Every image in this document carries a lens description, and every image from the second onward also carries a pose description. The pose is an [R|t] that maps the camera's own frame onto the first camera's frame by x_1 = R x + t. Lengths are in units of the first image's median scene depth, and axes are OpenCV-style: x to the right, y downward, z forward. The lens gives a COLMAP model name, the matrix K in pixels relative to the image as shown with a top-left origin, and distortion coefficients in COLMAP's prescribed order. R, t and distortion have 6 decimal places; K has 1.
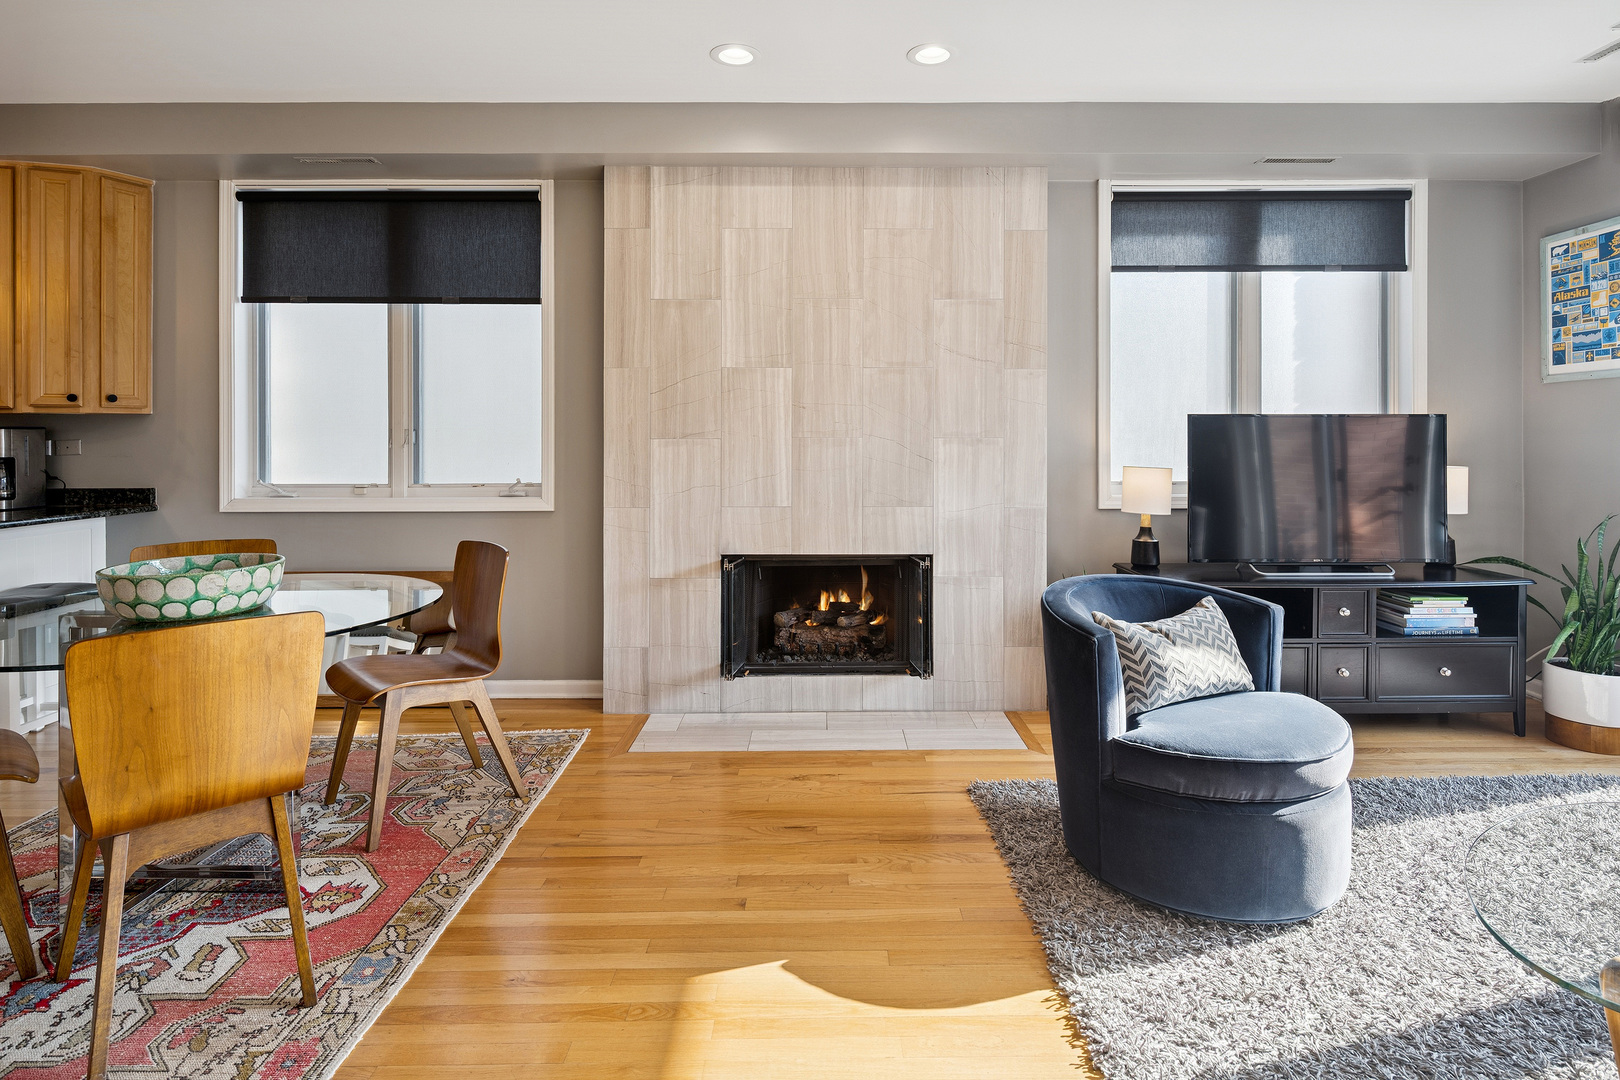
lens RADIAL K [[847.1, 0, 829.2], [0, 847.1, 443.3], [0, 0, 1]] dist [-0.002916, 0.000350]
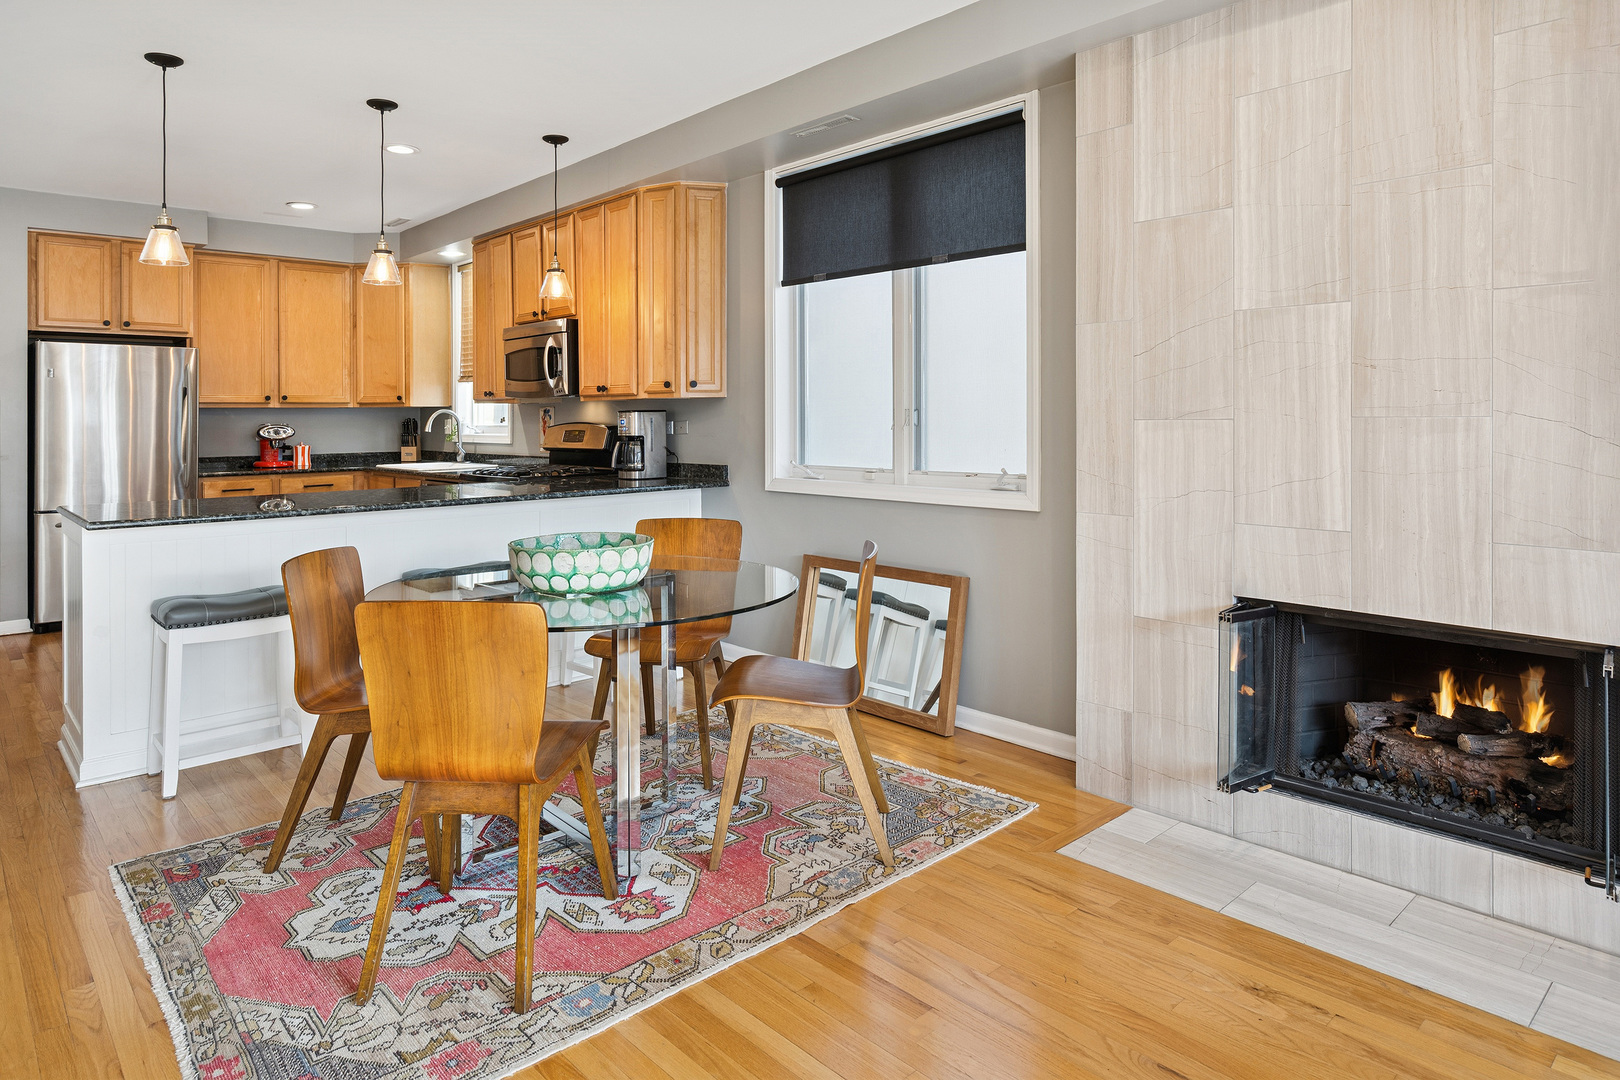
lens RADIAL K [[971.7, 0, 795.3], [0, 971.7, 424.8], [0, 0, 1]] dist [-0.003979, 0.000921]
pose [[0.673814, 0.002404, -0.738897, 0.199729], [-0.004803, 0.999988, -0.001127, 0.001211], [0.738886, 0.004308, 0.673817, 0.243742]]
